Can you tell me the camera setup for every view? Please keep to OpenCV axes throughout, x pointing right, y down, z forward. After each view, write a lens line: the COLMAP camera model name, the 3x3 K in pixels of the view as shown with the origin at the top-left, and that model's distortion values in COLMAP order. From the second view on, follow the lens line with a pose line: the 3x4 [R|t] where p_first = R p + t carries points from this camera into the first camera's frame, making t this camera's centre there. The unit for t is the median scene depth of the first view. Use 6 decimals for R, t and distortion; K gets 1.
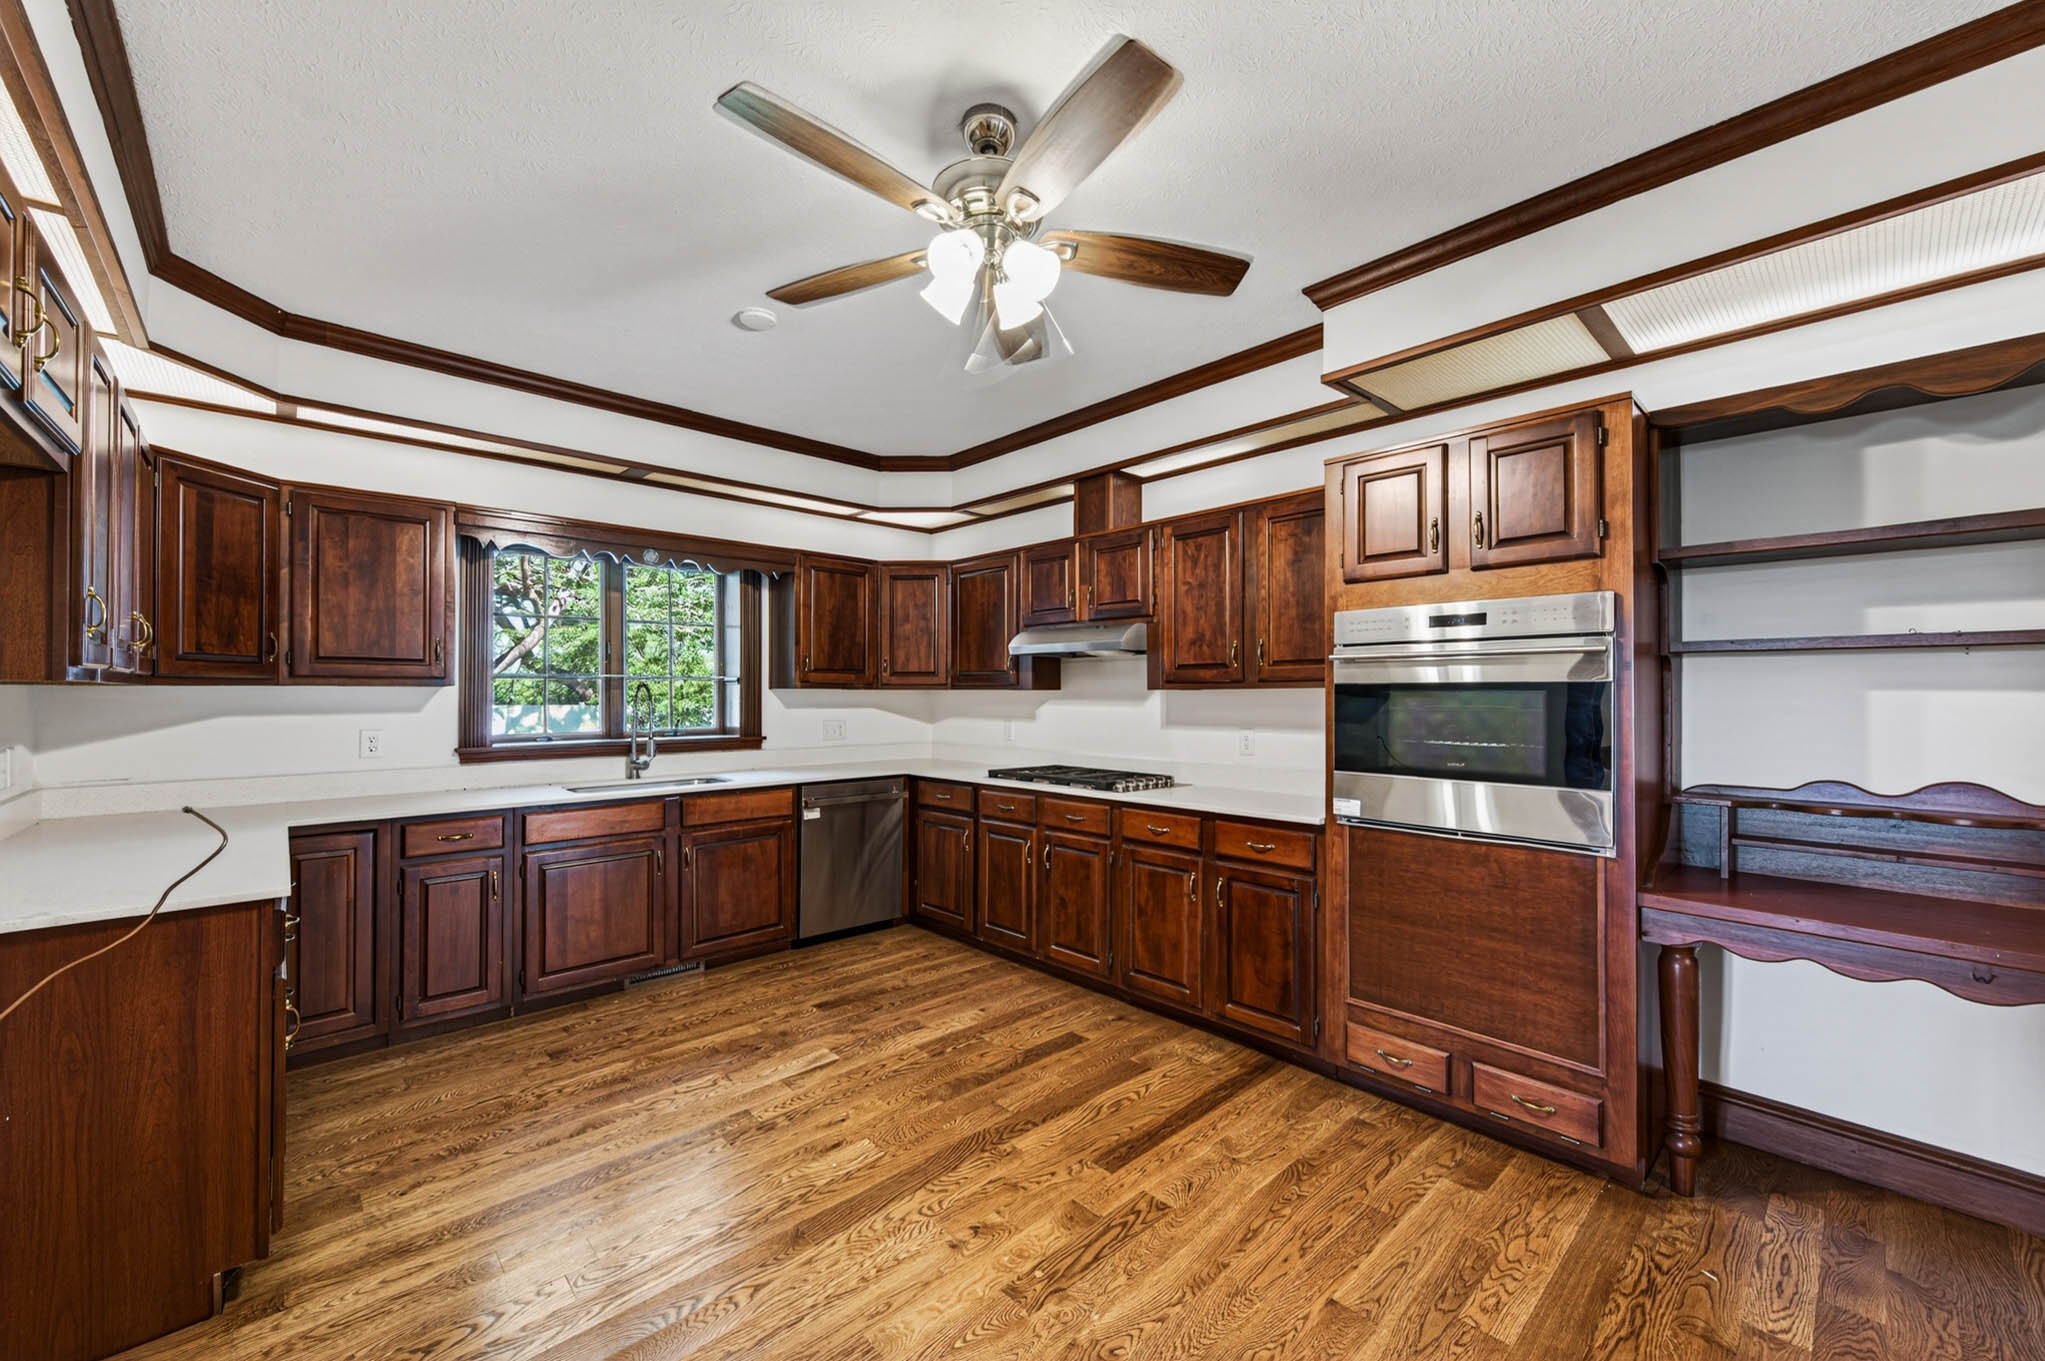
lens RADIAL K [[812.7, 0, 1023.1], [0, 812.7, 684.6], [0, 0, 1]] dist [0.002757, 0.000140]
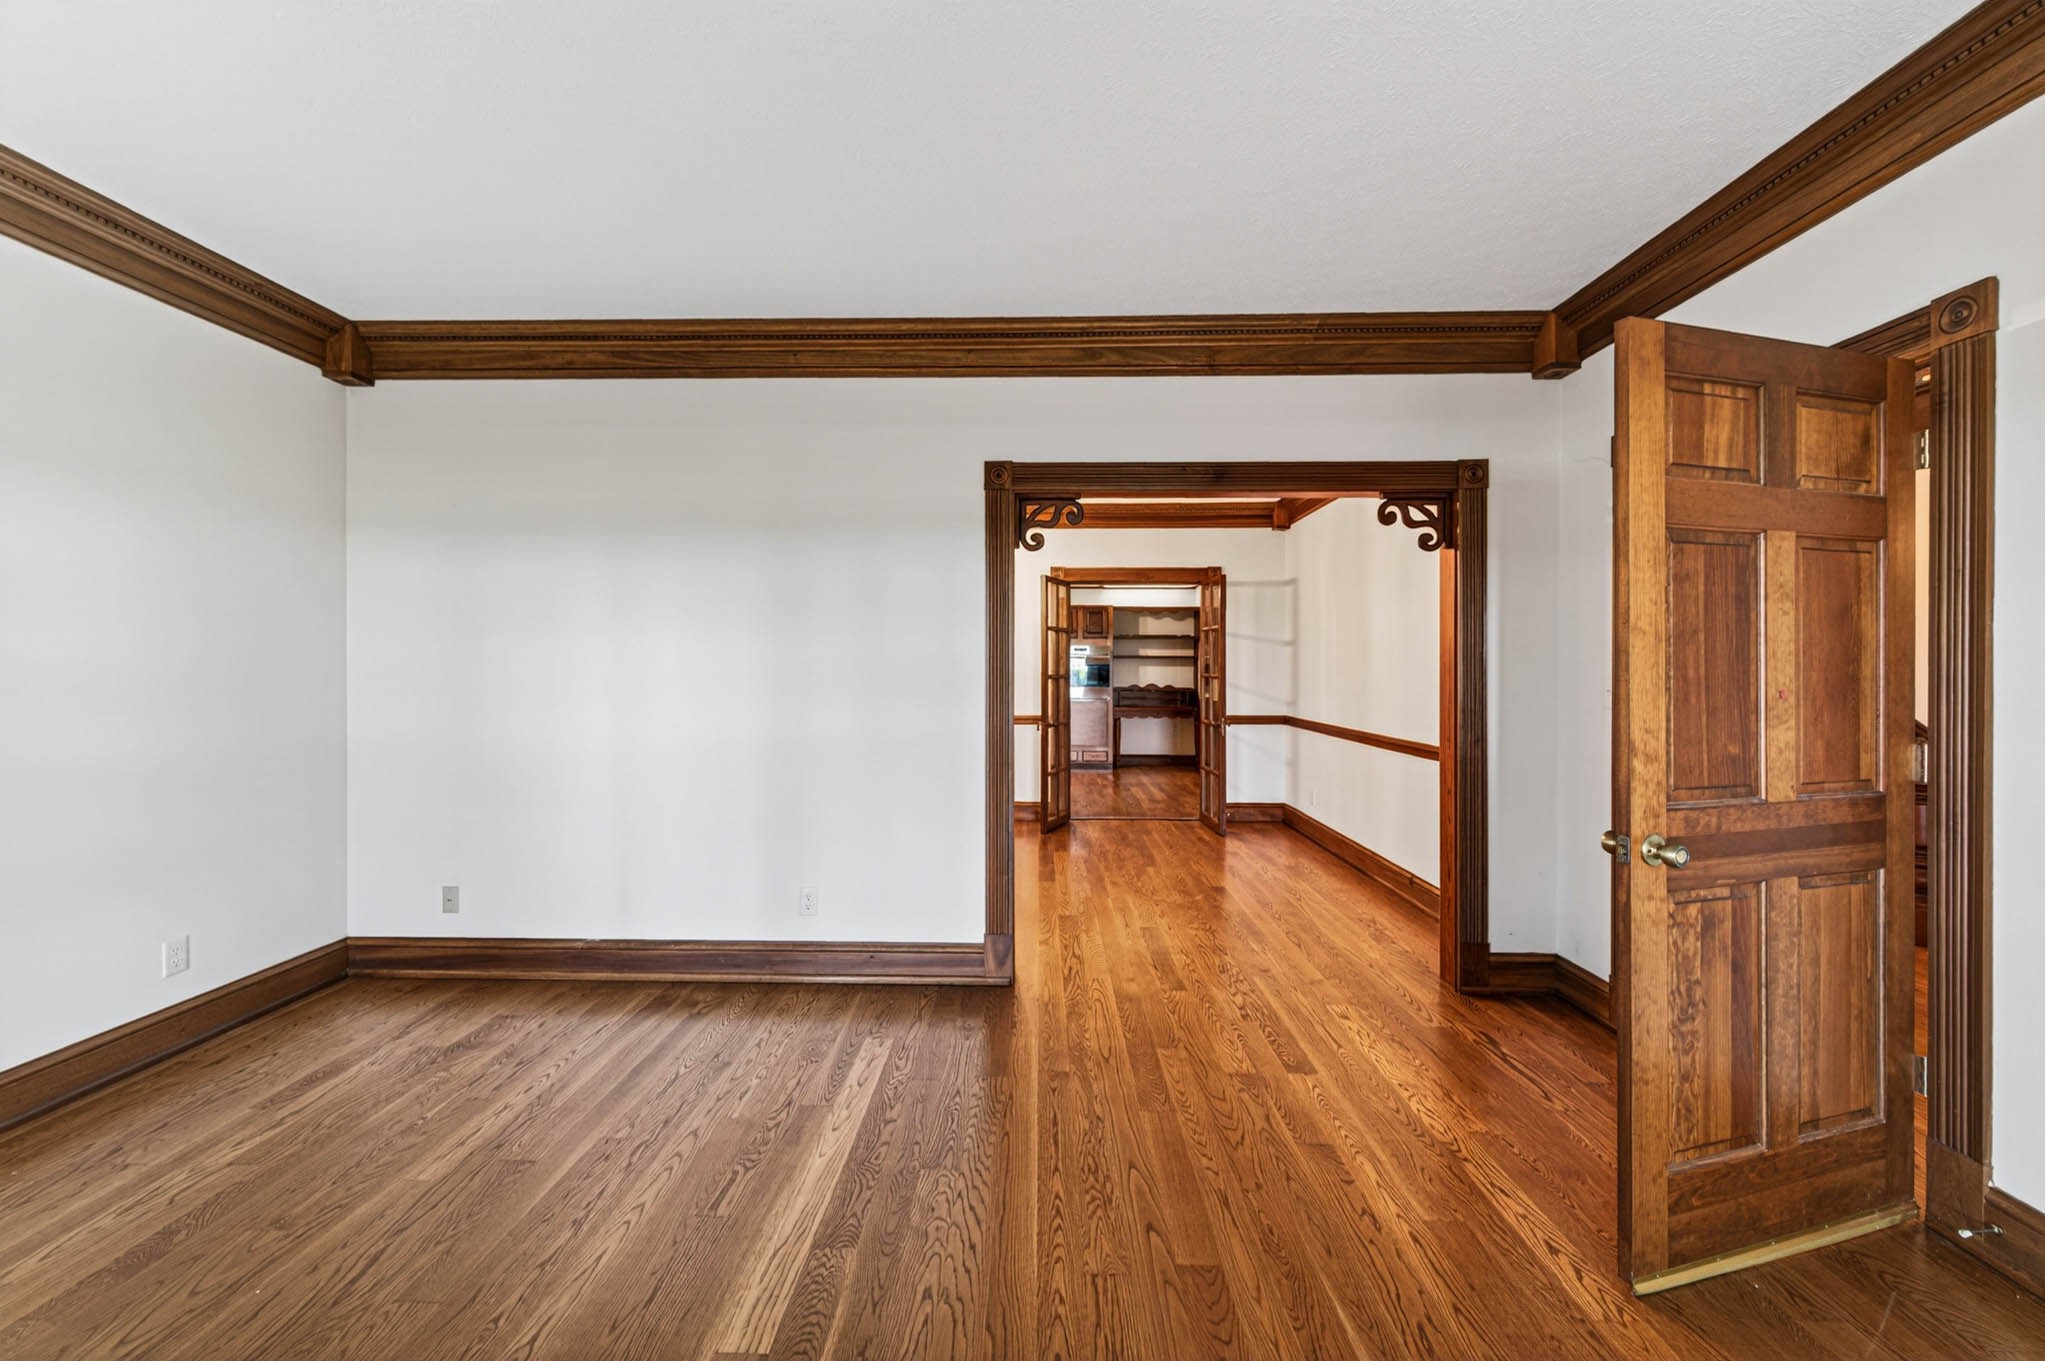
lens RADIAL K [[812.7, 0, 1023.8], [0, 812.7, 674.3], [0, 0, 1]] dist [0.002757, 0.000140]
pose [[0.690319, -0.003738, 0.723496, -3.085950], [-0.004291, 0.999948, 0.009260, 0.009082], [-0.723493, -0.009496, 0.690267, -1.947572]]
